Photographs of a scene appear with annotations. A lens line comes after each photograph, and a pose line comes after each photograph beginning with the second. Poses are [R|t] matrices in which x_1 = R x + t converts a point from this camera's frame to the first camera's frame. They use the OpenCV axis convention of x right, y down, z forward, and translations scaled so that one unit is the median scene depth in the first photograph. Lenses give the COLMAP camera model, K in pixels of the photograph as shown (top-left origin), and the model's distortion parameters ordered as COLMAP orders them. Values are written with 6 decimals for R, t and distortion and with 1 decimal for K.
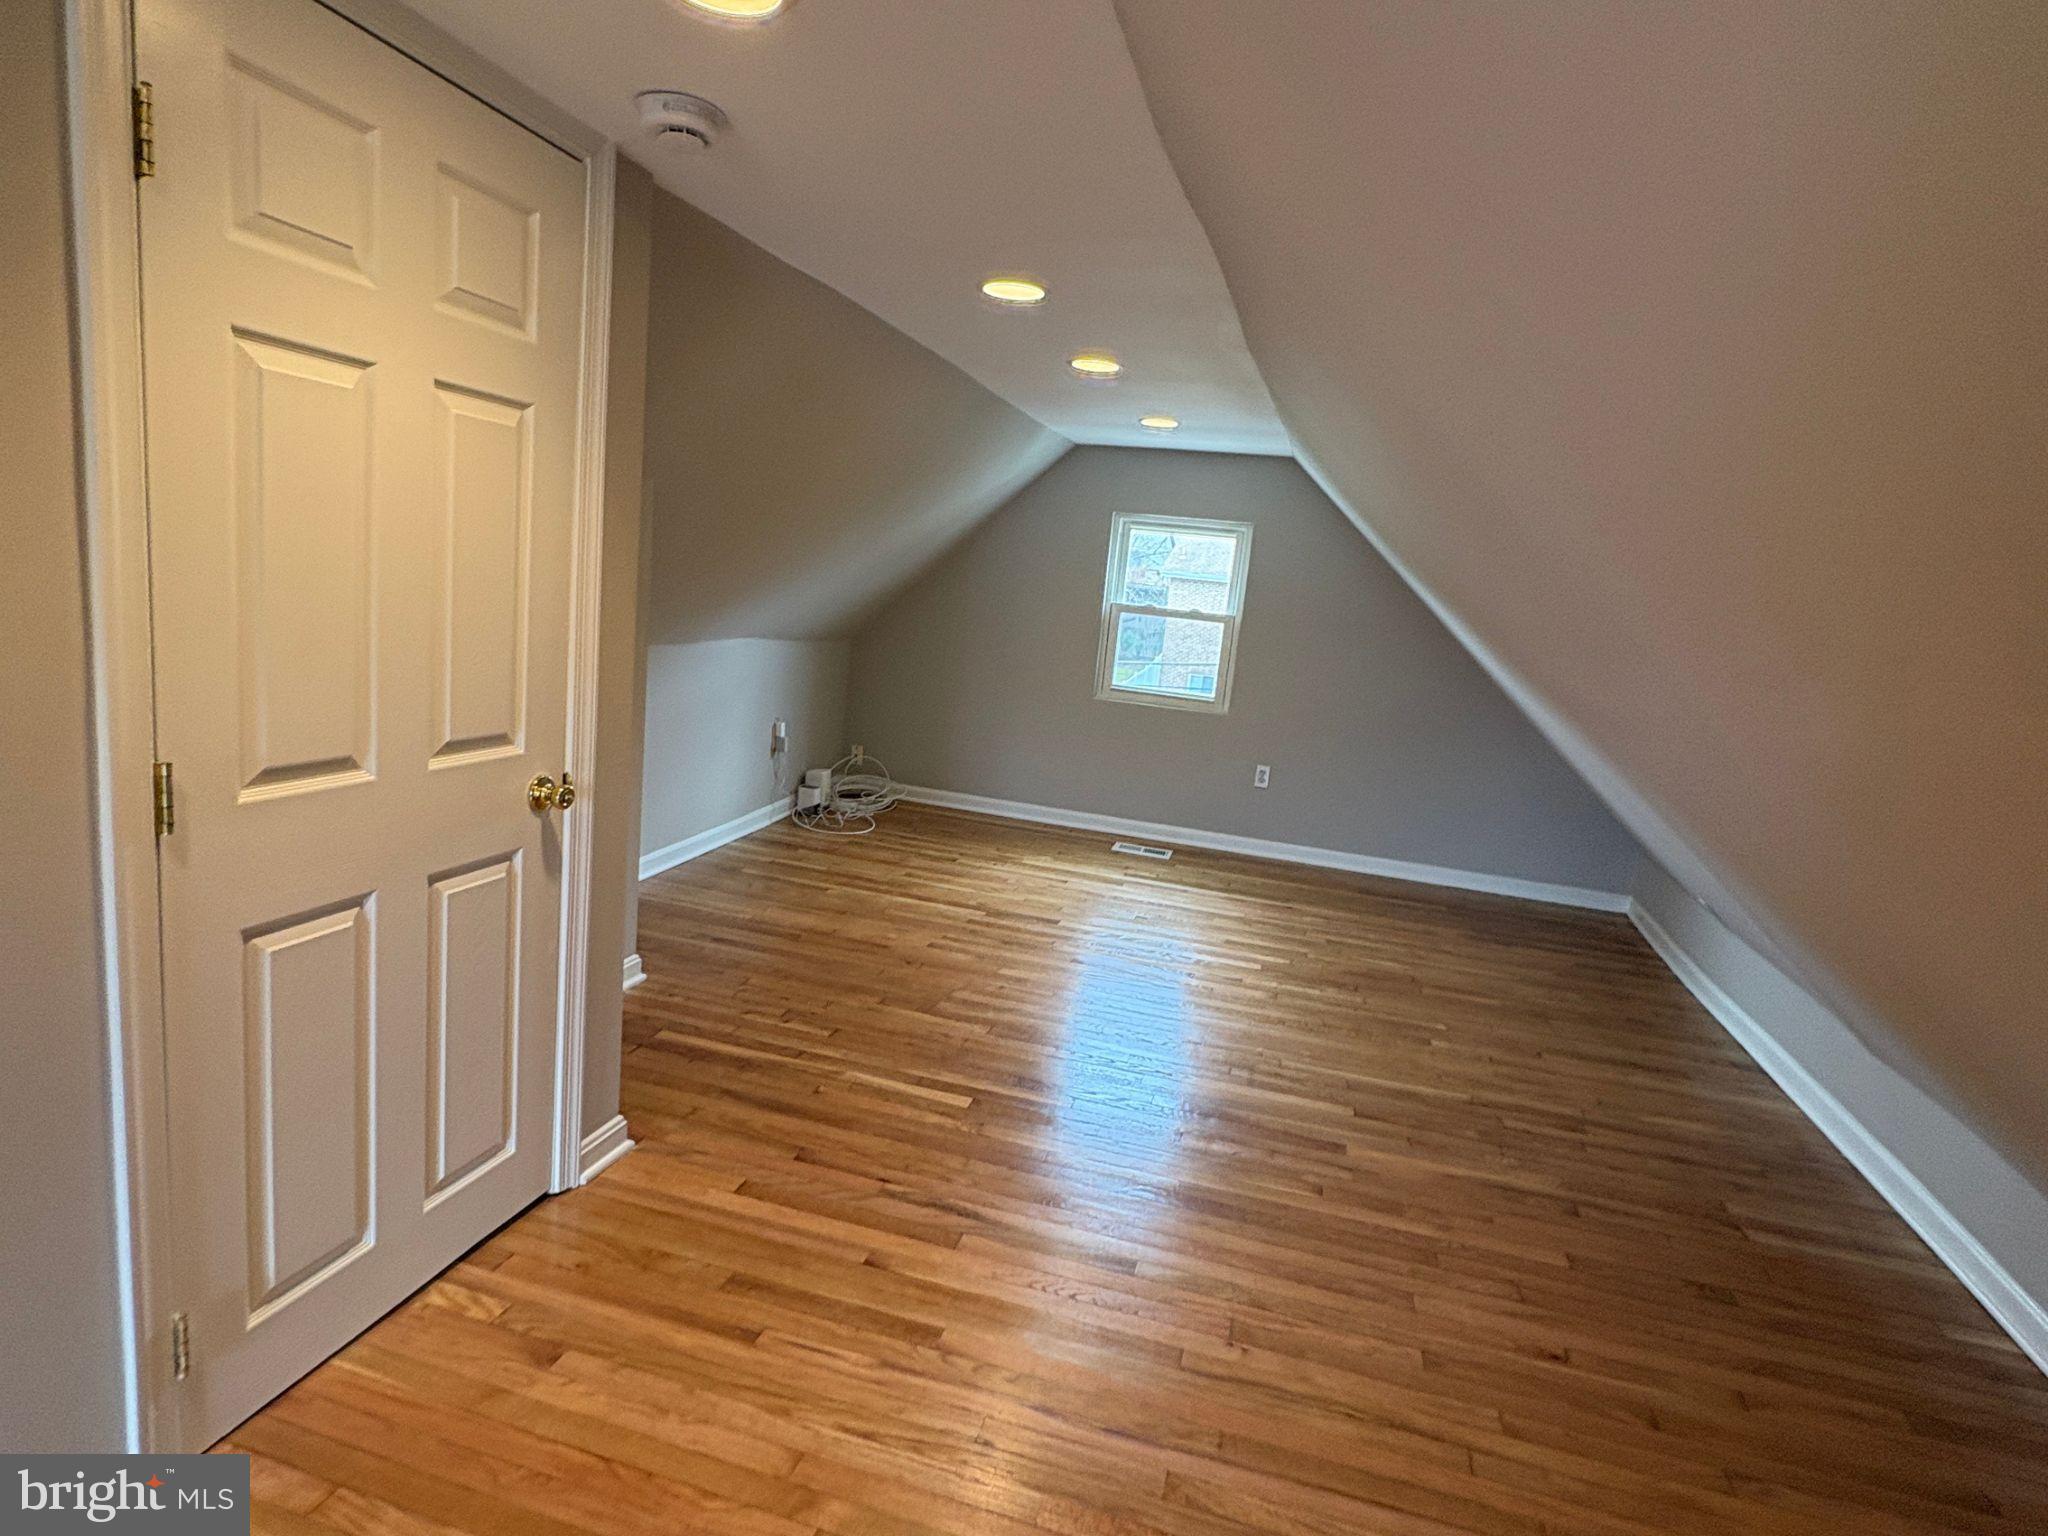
lens RADIAL K [[1083.9, 0, 1020.2], [0, 1083.9, 763.1], [0, 0, 1]] dist [0.000525, -0.001292]
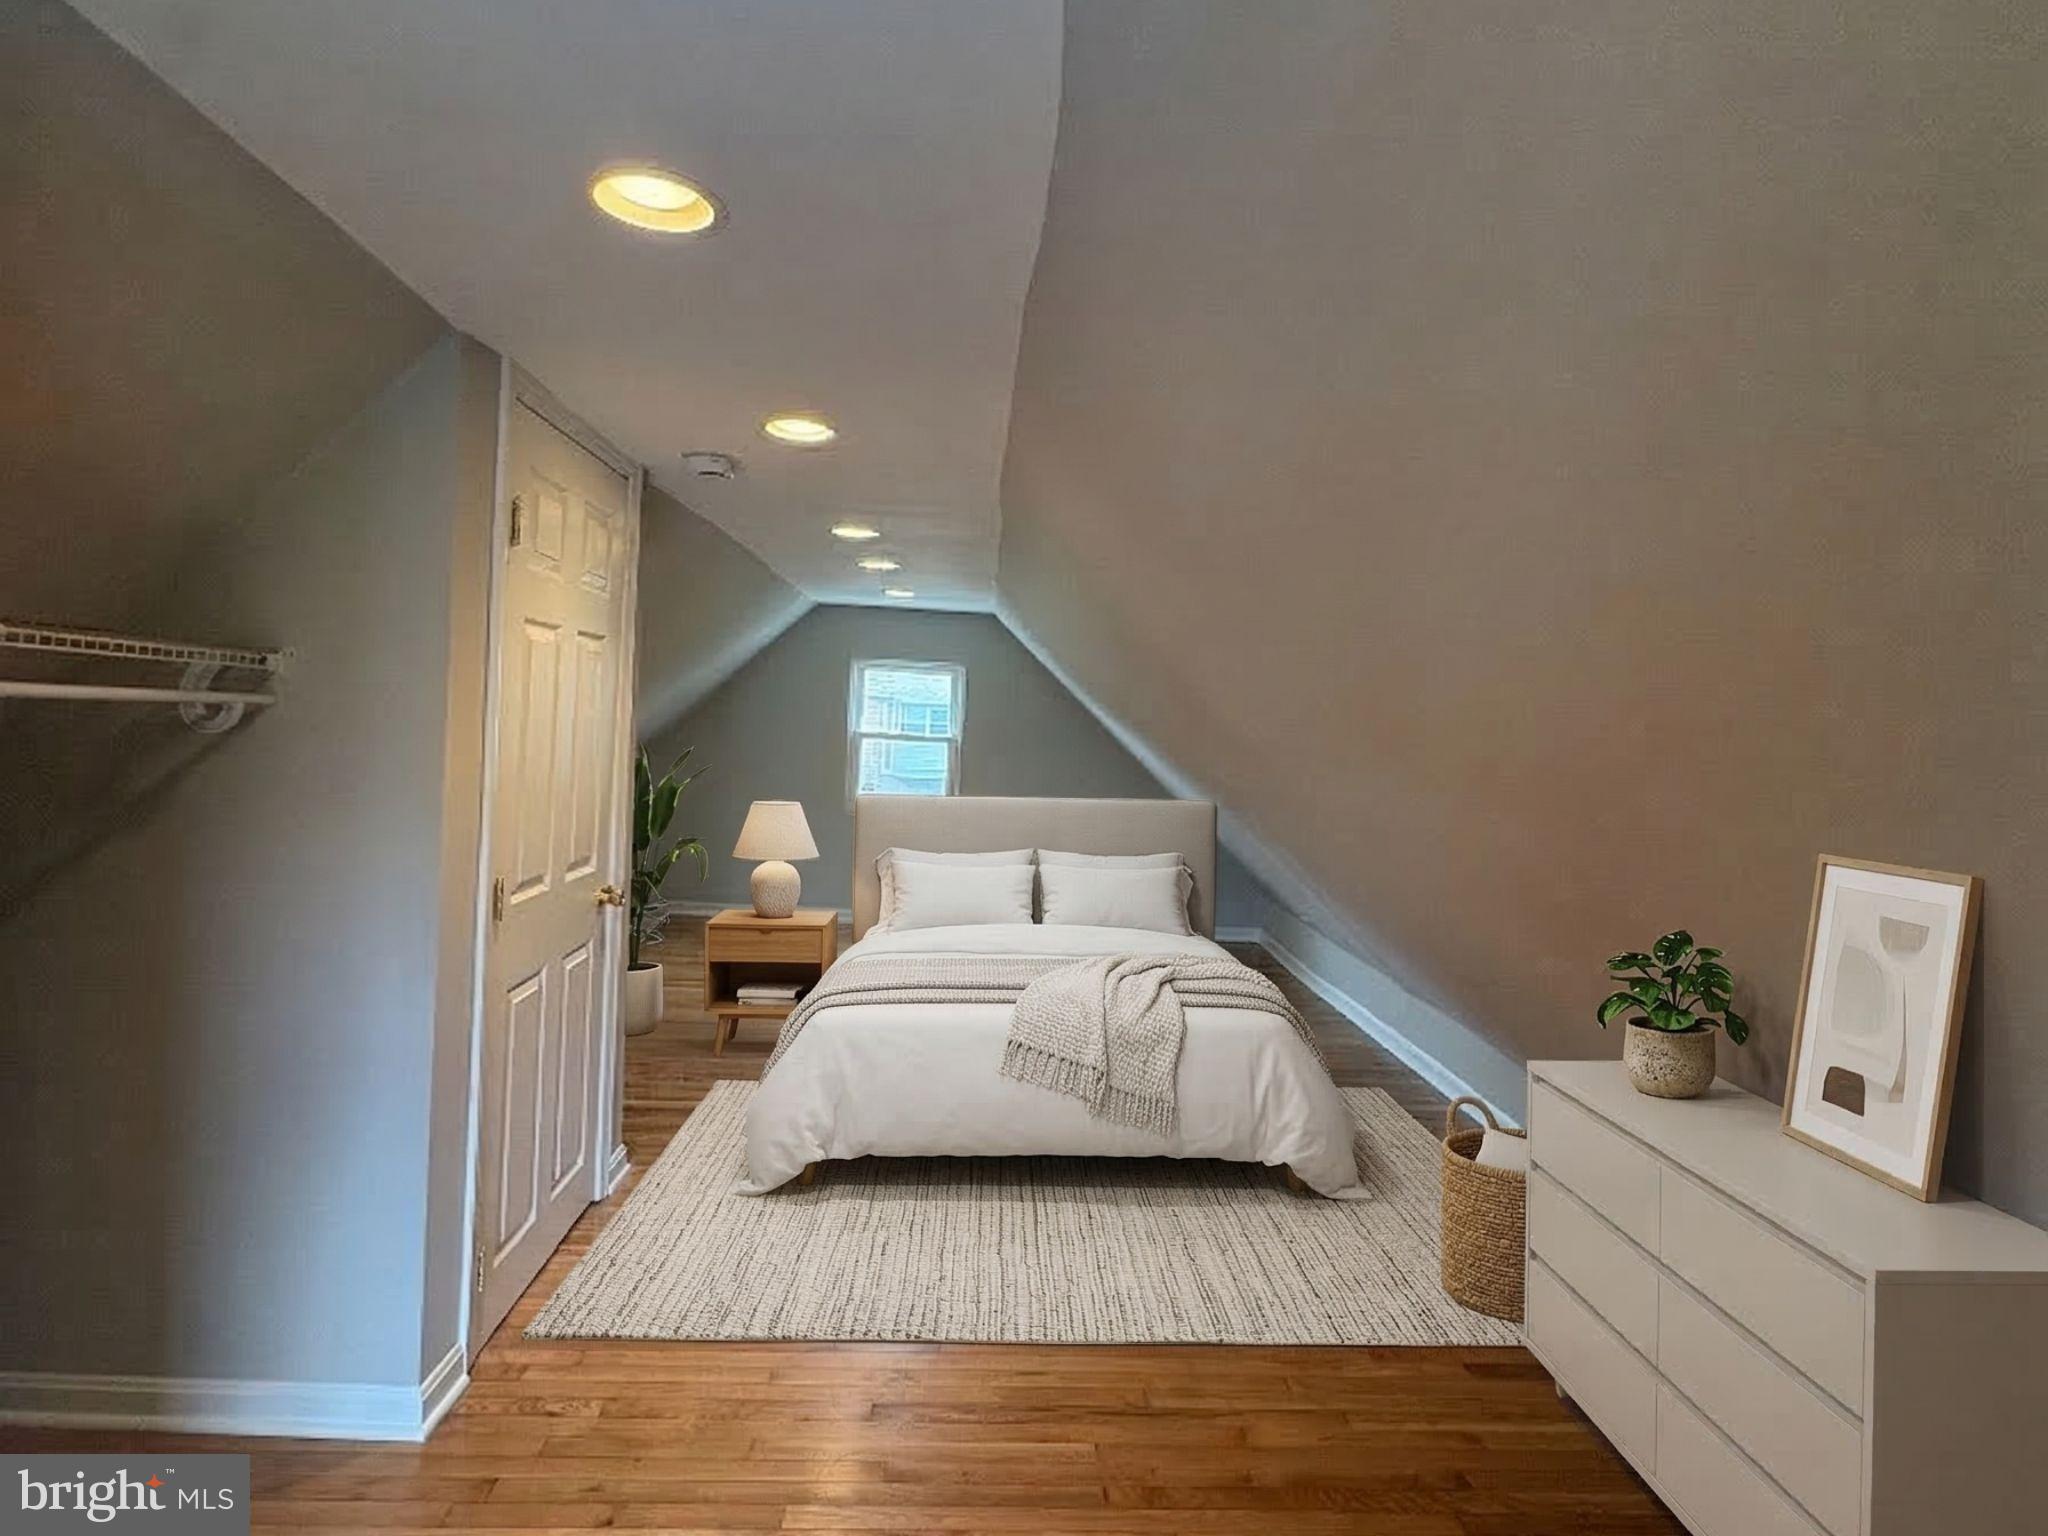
lens RADIAL K [[1083.9, 0, 1020.2], [0, 1083.9, 763.1], [0, 0, 1]] dist [0.000525, -0.001292]
pose [[0.945325, -0.058472, 0.320847, -0.223229], [0.090890, 0.992054, -0.086997, 0.015944], [-0.313210, 0.111402, 0.943127, -0.328356]]
